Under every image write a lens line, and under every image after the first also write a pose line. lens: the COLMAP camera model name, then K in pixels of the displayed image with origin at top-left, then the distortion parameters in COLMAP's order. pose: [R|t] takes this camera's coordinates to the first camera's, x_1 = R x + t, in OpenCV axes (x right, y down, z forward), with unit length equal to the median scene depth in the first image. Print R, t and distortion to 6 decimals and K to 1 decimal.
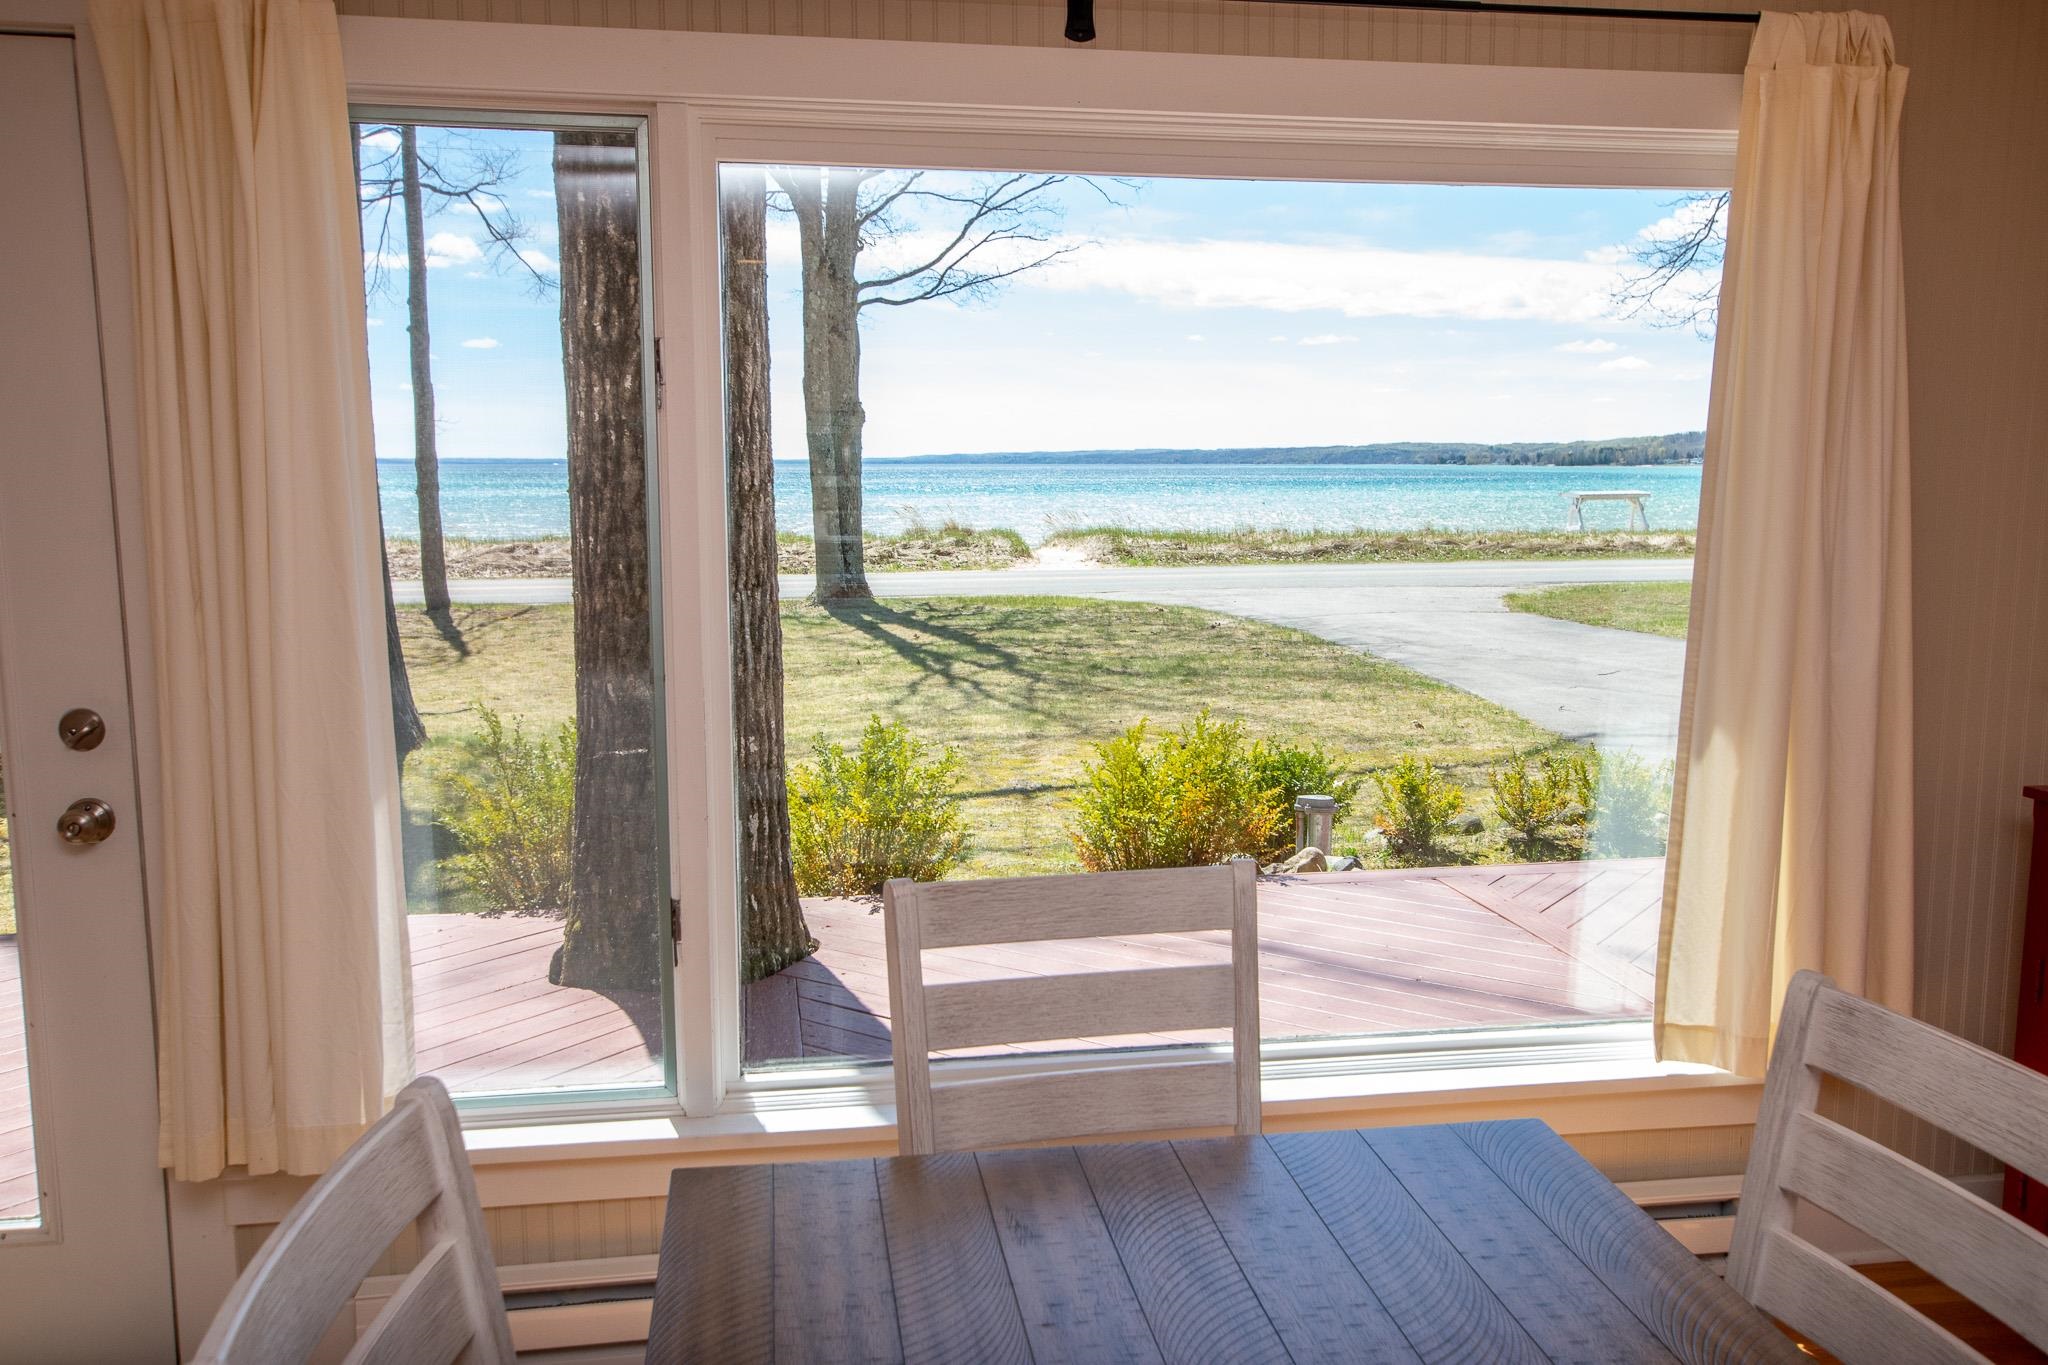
lens RADIAL K [[1676.5, 0, 1043.9], [0, 1676.5, 691.1], [0, 0, 1]] dist [-0.003291, 0.017551]
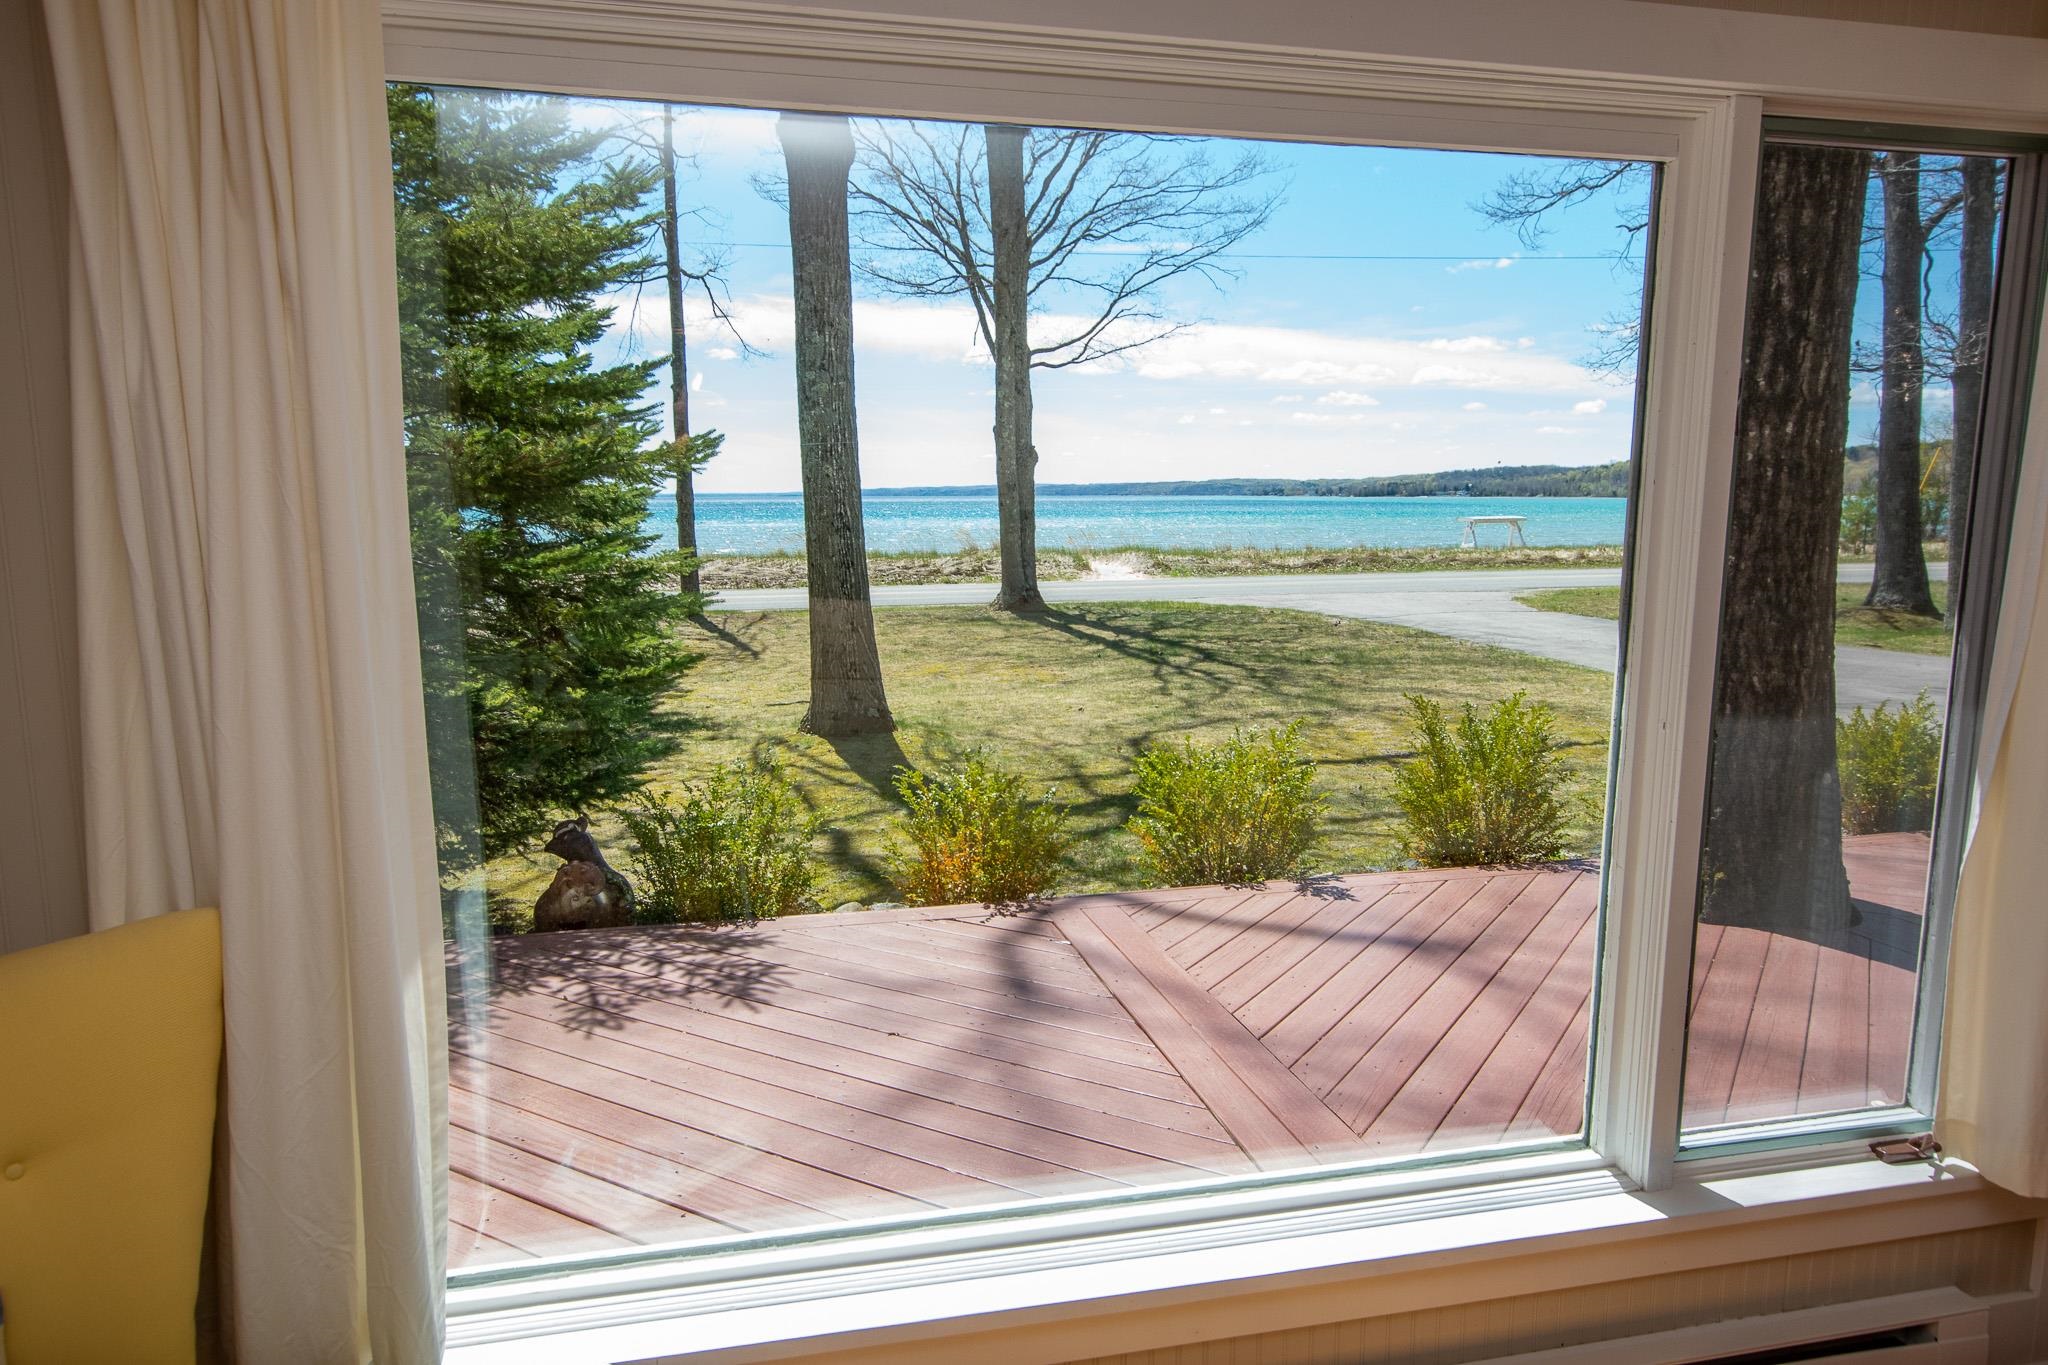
lens RADIAL K [[1323.8, 0, 1022.7], [0, 1323.8, 696.1], [0, 0, 1]] dist [-0.002396, 0.000155]
pose [[0.998351, -0.009864, 0.056546, -0.132495], [0.008981, 0.999834, 0.015857, -0.001616], [-0.056693, -0.015323, 0.998274, 0.011347]]
